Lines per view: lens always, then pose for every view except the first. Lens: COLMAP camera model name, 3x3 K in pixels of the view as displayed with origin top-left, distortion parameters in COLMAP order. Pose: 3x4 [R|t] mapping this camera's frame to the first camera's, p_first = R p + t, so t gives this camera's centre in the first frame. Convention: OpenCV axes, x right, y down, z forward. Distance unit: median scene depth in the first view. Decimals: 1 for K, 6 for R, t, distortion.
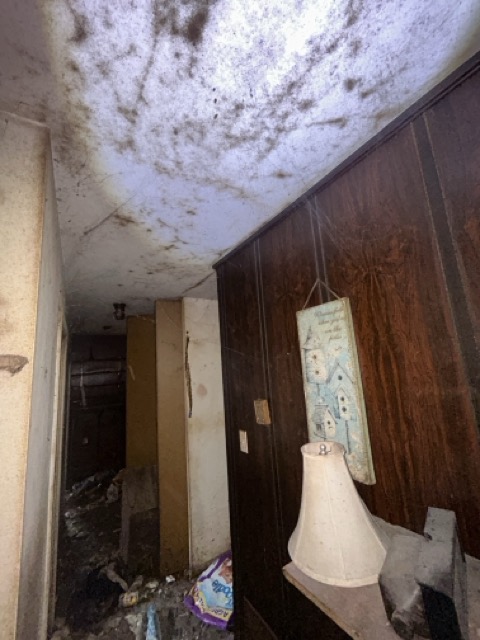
lens RADIAL K [[260.4, 0, 240.3], [0, 260.4, 319.0], [0, 0, 1]] dist [-0.003044, 0.001743]
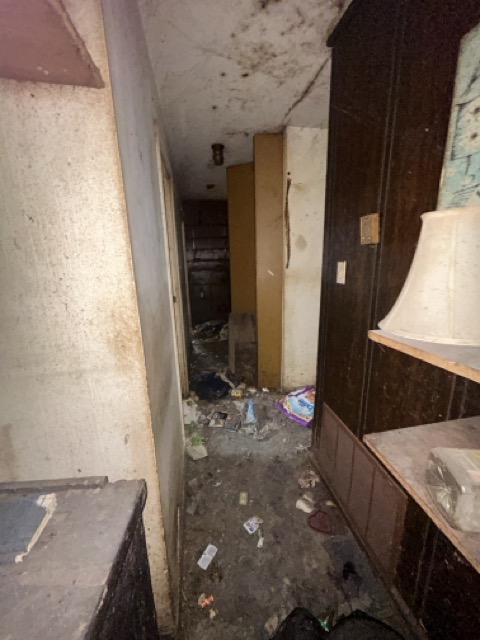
lens RADIAL K [[260.4, 0, 242.7], [0, 260.4, 318.8], [0, 0, 1]] dist [-0.003044, 0.001743]
pose [[0.929661, 0.131514, -0.344142, 0.018576], [0.023719, 0.910812, 0.412140, 0.159849], [0.367651, -0.391313, 0.843627, 0.025032]]
